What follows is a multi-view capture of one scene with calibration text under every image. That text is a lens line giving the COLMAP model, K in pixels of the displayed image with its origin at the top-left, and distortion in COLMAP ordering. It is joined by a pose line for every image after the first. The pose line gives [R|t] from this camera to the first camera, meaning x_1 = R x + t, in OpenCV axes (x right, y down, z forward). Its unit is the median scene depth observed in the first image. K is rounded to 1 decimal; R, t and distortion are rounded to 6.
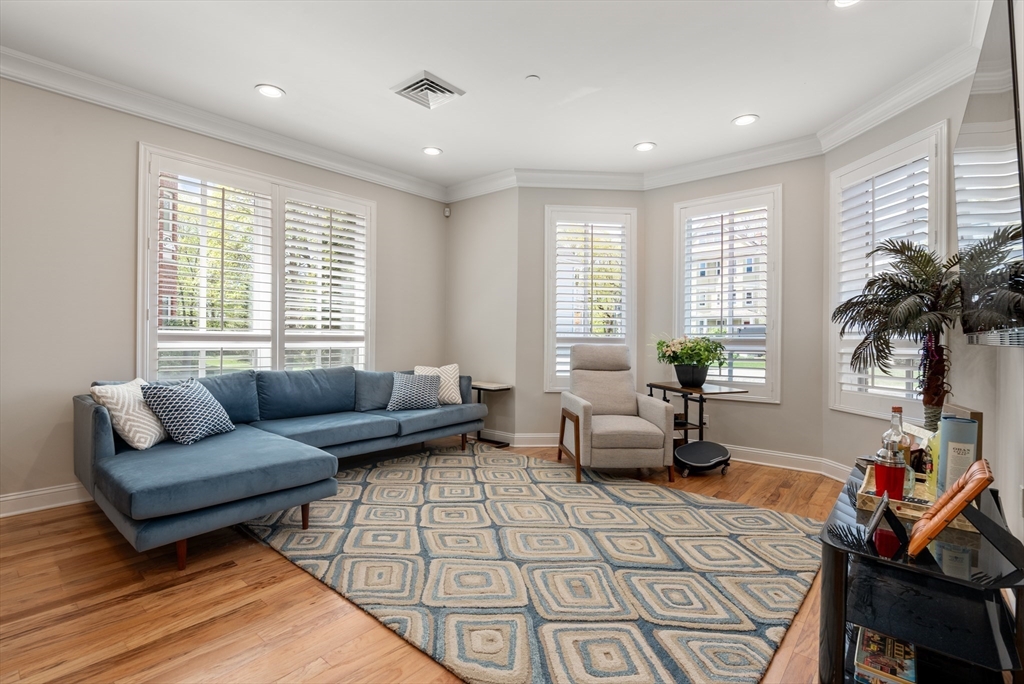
lens RADIAL K [[479.5, 0, 509.5], [0, 479.5, 342.6], [0, 0, 1]] dist [-0.006512, 0.000168]
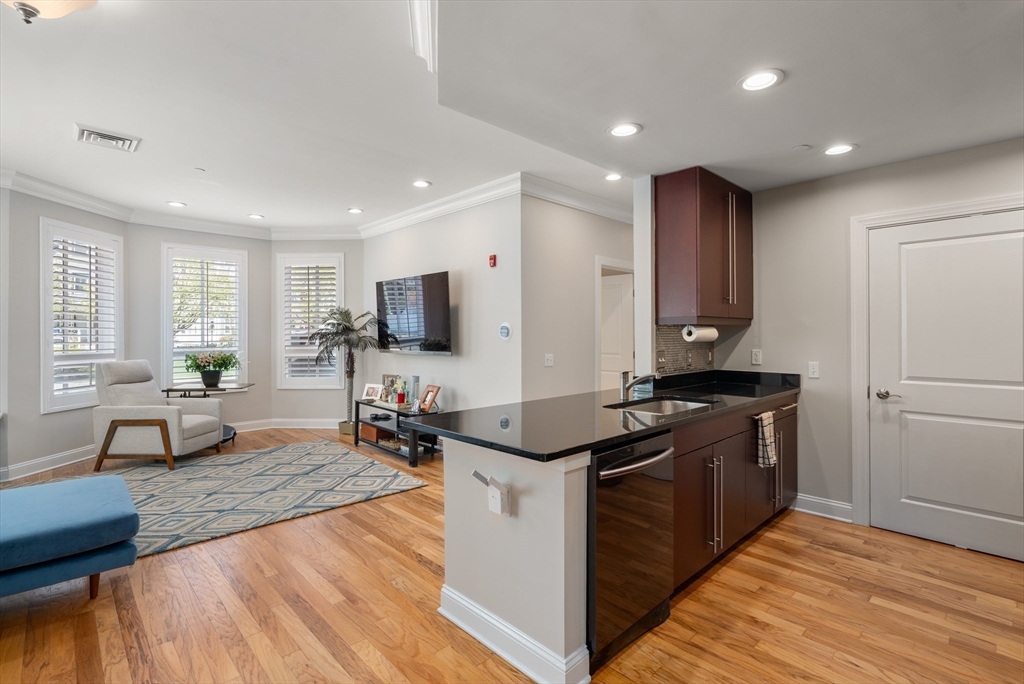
lens RADIAL K [[479.5, 0, 509.5], [0, 479.5, 342.6], [0, 0, 1]] dist [-0.006512, 0.000168]
pose [[0.101215, -0.025072, 0.994549, -1.354196], [0.010131, 0.999657, 0.024170, -0.090209], [-0.994813, 0.007630, 0.101435, -0.026167]]
